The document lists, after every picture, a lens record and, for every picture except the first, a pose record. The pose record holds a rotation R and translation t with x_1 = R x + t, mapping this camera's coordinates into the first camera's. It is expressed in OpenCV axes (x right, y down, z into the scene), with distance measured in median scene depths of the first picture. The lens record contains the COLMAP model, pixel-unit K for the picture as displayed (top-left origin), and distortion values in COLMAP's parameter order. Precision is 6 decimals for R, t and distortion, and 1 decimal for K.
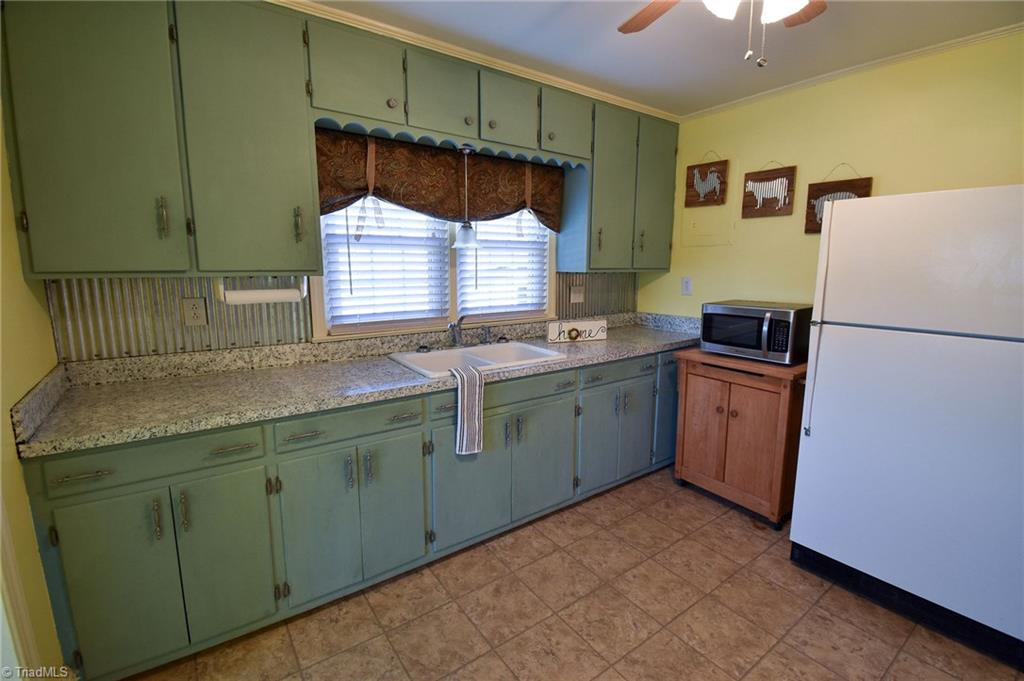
lens RADIAL K [[453.0, 0, 514.2], [0, 453.0, 336.6], [0, 0, 1]] dist [0.025307, -0.029292]
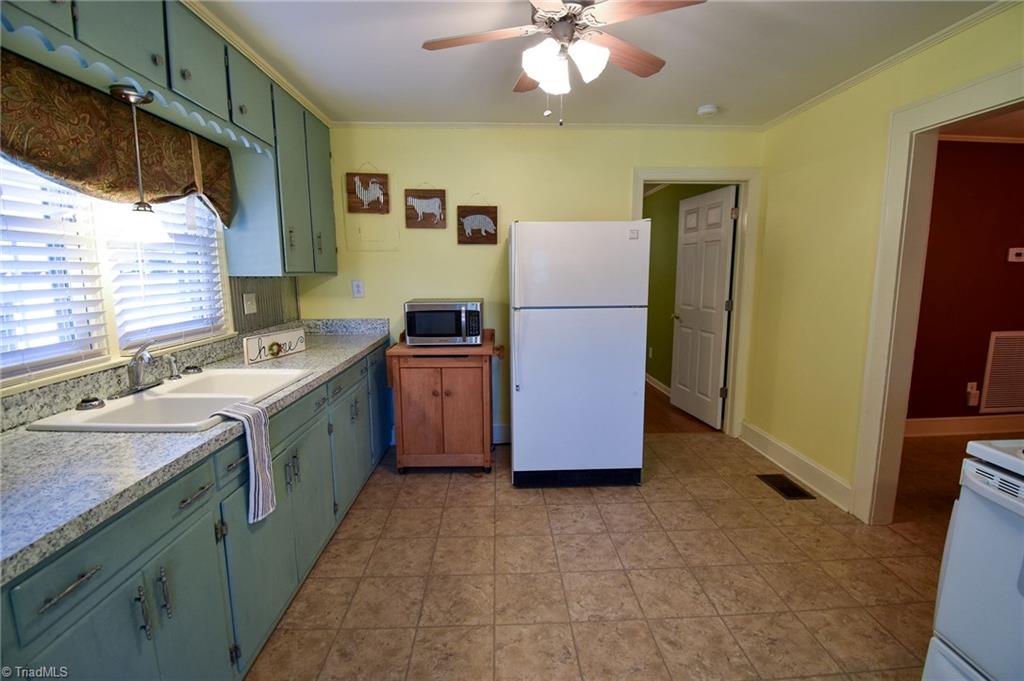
lens RADIAL K [[453.0, 0, 514.2], [0, 453.0, 336.6], [0, 0, 1]] dist [0.025307, -0.029292]
pose [[0.551173, -0.121876, 0.825442, -0.371465], [0.134702, 0.989295, 0.056124, -0.018574], [-0.823446, 0.080254, 0.561690, 0.174901]]
